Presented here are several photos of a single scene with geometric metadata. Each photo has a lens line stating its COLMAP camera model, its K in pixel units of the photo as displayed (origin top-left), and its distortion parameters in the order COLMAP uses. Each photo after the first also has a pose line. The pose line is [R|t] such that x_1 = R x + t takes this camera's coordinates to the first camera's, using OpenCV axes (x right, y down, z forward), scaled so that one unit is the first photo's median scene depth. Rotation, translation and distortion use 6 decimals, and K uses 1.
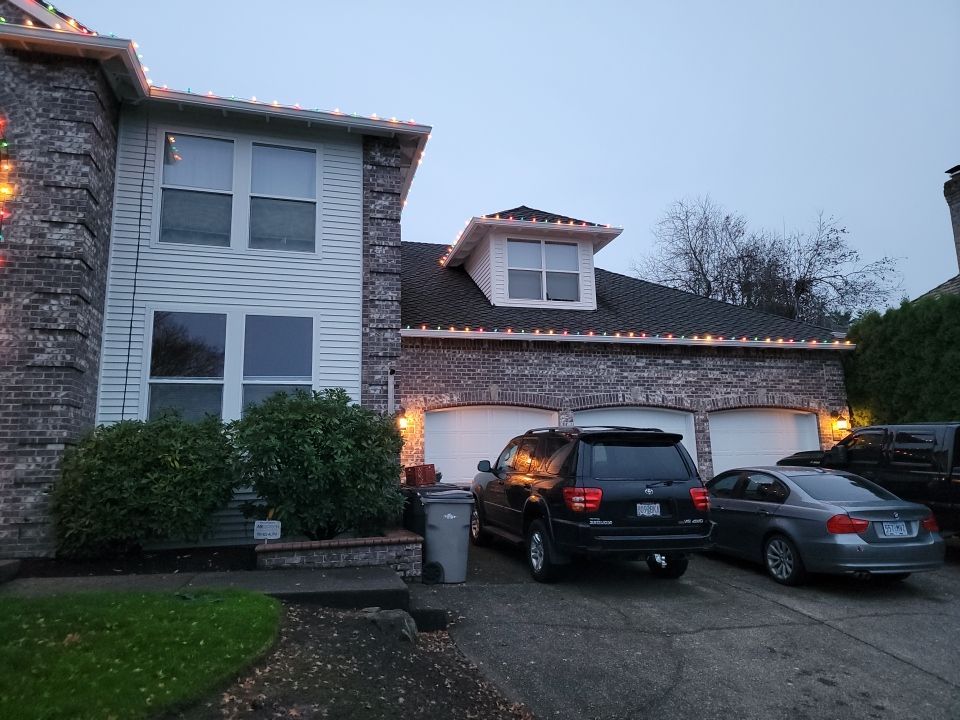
lens RADIAL K [[655.1, 0, 485.4], [0, 655.1, 359.5], [0, 0, 1]] dist [0.094959, -0.079310]
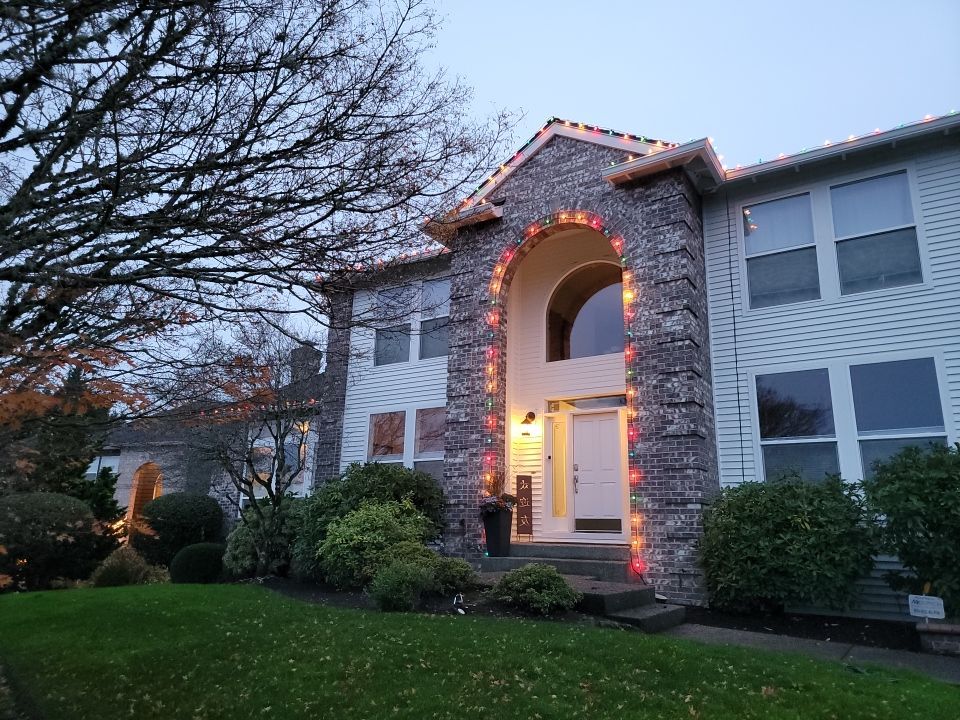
lens RADIAL K [[657.8, 0, 485.9], [0, 657.8, 369.5], [0, 0, 1]] dist [0.085502, -0.068358]
pose [[0.678778, -0.145971, -0.719690, -0.034513], [0.092136, 0.989229, -0.113741, -0.002150], [0.728541, 0.010895, 0.684916, -0.021092]]
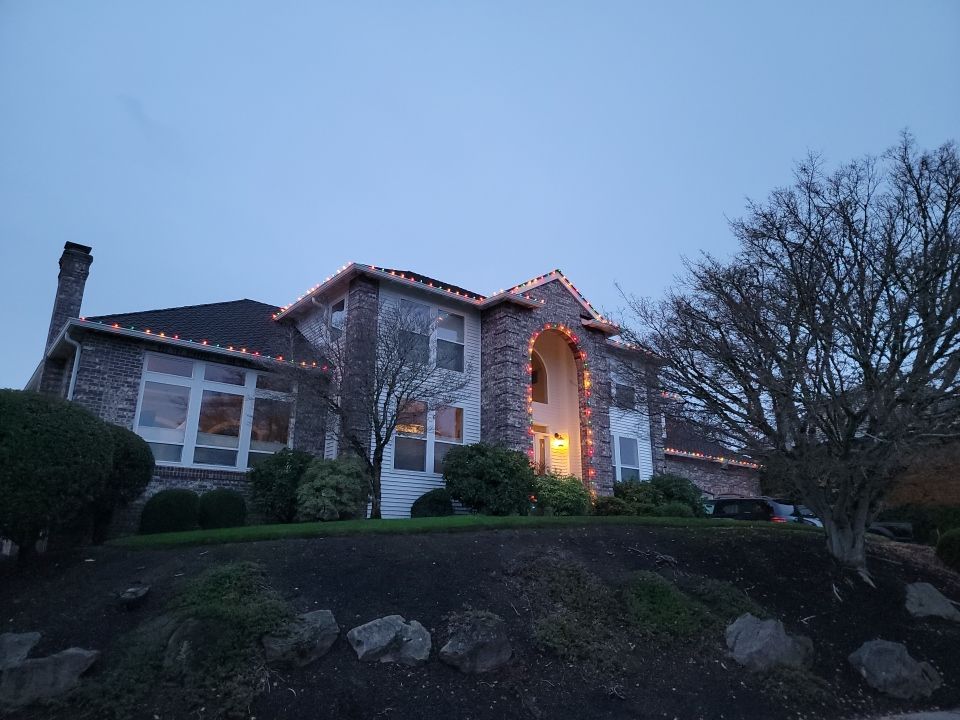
lens RADIAL K [[655.1, 0, 485.4], [0, 655.1, 359.5], [0, 0, 1]] dist [0.094959, -0.079310]
pose [[0.918240, 0.141414, 0.369917, -1.880862], [-0.095395, 0.985551, -0.139963, 0.037663], [-0.384364, 0.093231, 0.918462, -1.053251]]
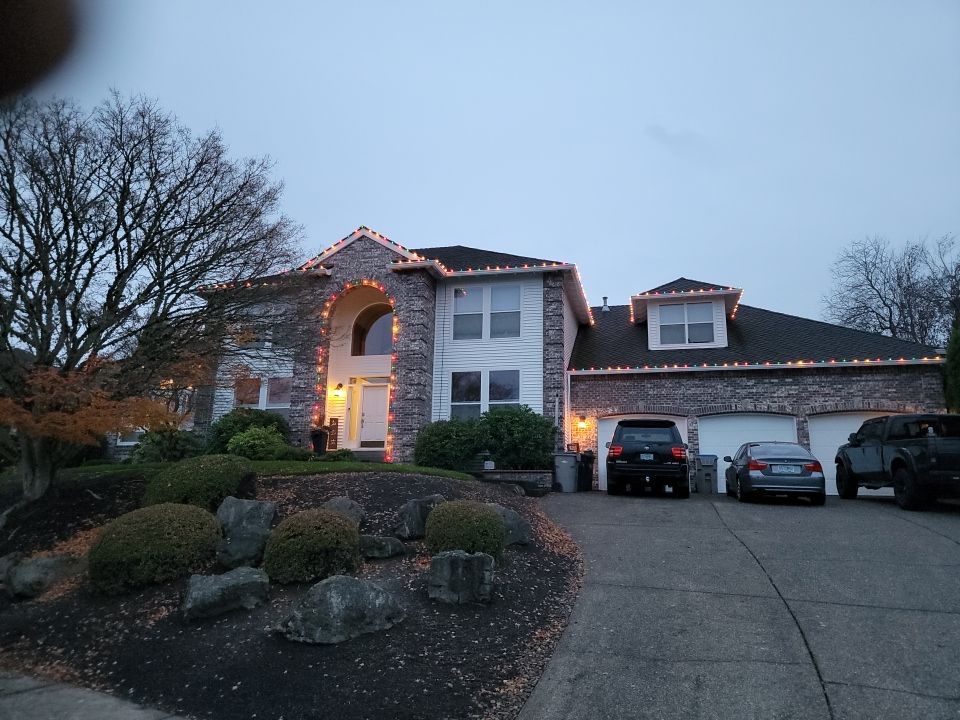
lens RADIAL K [[655.1, 0, 485.4], [0, 655.1, 359.5], [0, 0, 1]] dist [0.094959, -0.079310]
pose [[0.873723, -0.068170, -0.481622, 0.704150], [0.048473, 0.997405, -0.053238, 0.006554], [0.484002, 0.023170, 0.874760, -0.914367]]
